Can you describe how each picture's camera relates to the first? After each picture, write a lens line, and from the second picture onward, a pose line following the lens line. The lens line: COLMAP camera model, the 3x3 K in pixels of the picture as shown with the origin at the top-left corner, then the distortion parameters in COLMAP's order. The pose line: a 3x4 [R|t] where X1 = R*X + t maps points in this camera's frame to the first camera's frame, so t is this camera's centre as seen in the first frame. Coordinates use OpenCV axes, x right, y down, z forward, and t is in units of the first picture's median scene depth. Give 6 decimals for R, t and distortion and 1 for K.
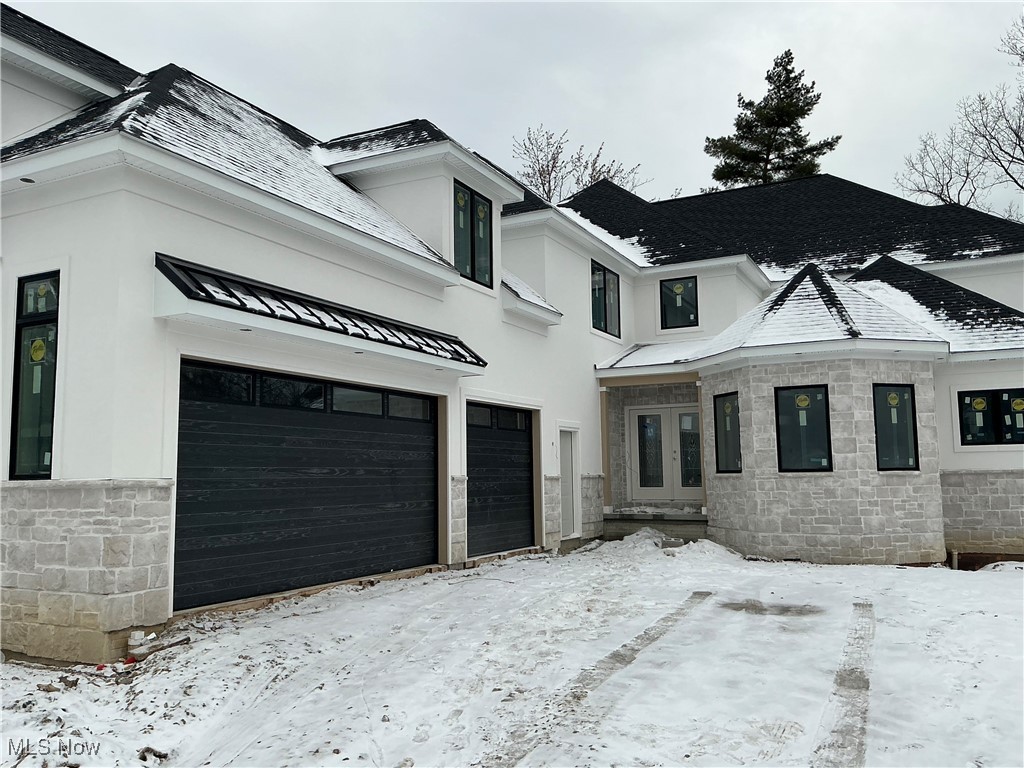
lens RADIAL K [[847.9, 0, 507.4], [0, 847.9, 388.7], [0, 0, 1]] dist [0.079506, -0.153829]
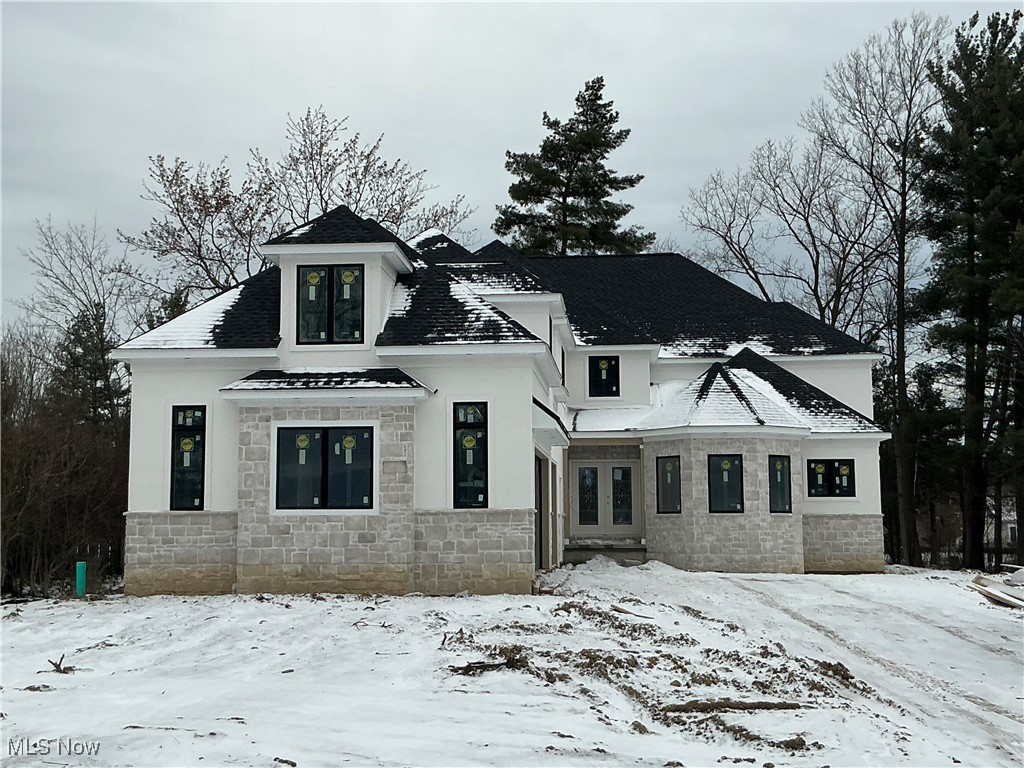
lens RADIAL K [[1318.2, 0, 503.3], [0, 1318.2, 382.1], [0, 0, 1]] dist [0.052183, 0.000000]
pose [[0.930151, 0.049908, 0.363770, -0.832827], [-0.047080, 0.998752, -0.016645, -0.071051], [-0.364147, -0.001644, 0.931340, -0.963782]]
